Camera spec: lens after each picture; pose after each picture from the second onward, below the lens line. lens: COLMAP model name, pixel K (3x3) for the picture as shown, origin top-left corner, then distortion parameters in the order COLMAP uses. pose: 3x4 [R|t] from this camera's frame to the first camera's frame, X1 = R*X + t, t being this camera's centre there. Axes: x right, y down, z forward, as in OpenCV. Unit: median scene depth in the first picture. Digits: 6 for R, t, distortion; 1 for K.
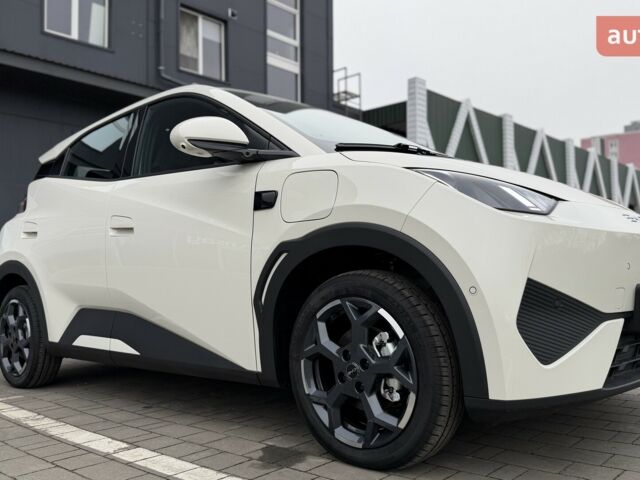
lens RADIAL K [[595.4, 0, 318.3], [0, 595.4, 242.8], [0, 0, 1]] dist [0.162276, -0.333962]
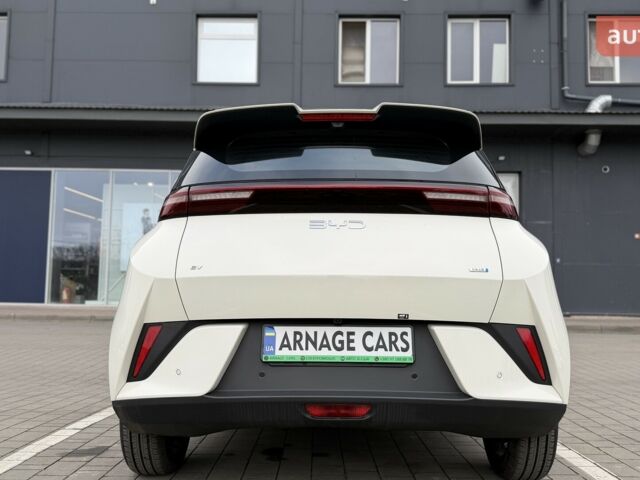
lens RADIAL K [[595.4, 0, 318.3], [0, 595.4, 242.8], [0, 0, 1]] dist [0.162276, -0.333962]
pose [[0.665033, -0.036663, -0.745914, 0.221865], [0.015641, 0.999259, -0.035171, -0.014637], [0.746650, 0.011723, 0.665113, 0.067888]]
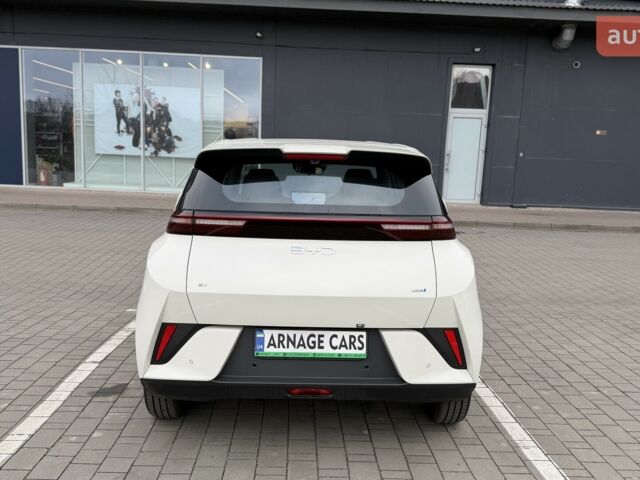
lens RADIAL K [[595.4, 0, 318.3], [0, 595.4, 242.8], [0, 0, 1]] dist [0.162276, -0.333962]
pose [[0.697699, 0.147206, -0.701104, 0.252348], [-0.009375, 0.980453, 0.196530, -0.072253], [0.716330, -0.130546, 0.685441, 0.037552]]
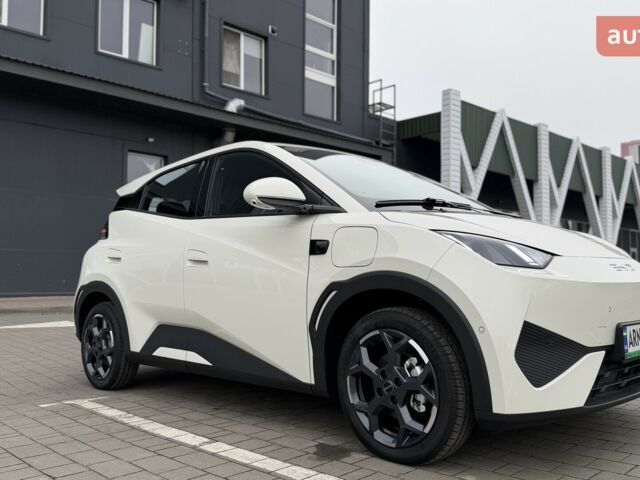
lens RADIAL K [[595.4, 0, 318.3], [0, 595.4, 242.8], [0, 0, 1]] dist [0.162276, -0.333962]
pose [[0.998470, 0.010837, -0.054227, -0.003762], [-0.011034, 0.999934, -0.003341, -0.012836], [0.054187, 0.003935, 0.998523, -0.042355]]
